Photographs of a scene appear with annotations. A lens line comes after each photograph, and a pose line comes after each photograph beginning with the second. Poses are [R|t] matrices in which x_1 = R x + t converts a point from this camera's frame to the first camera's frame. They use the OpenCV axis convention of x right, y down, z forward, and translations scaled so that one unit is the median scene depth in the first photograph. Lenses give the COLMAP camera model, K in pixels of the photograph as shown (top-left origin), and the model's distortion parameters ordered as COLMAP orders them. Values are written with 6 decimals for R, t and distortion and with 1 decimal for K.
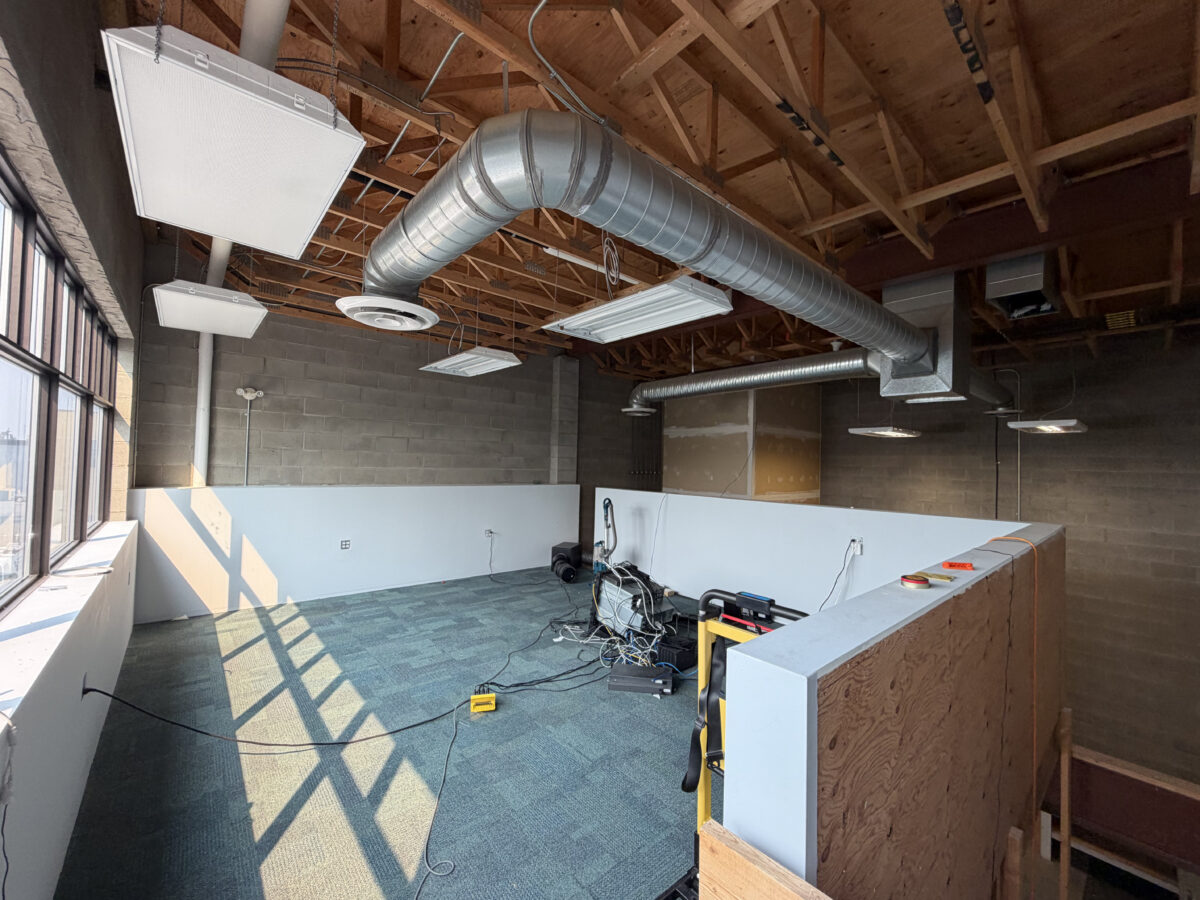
lens RADIAL K [[478.7, 0, 595.7], [0, 478.7, 452.2], [0, 0, 1]] dist [-0.001875, 0.000495]
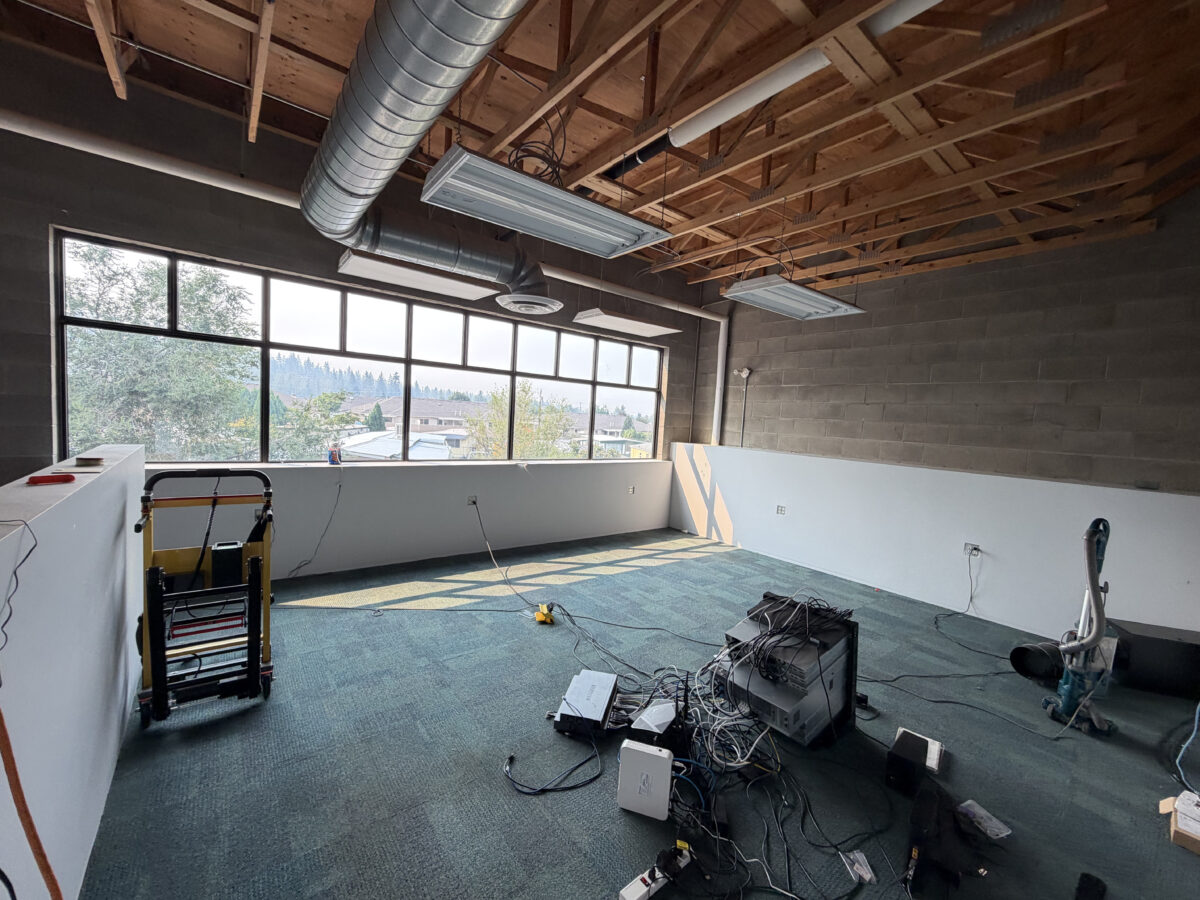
lens RADIAL K [[478.7, 0, 595.7], [0, 478.7, 452.2], [0, 0, 1]] dist [-0.001875, 0.000495]
pose [[-0.050511, 0.039925, -0.997925, 0.561308], [-0.037056, 0.998438, 0.041822, 0.046743], [0.998036, 0.039091, -0.048952, 0.720475]]
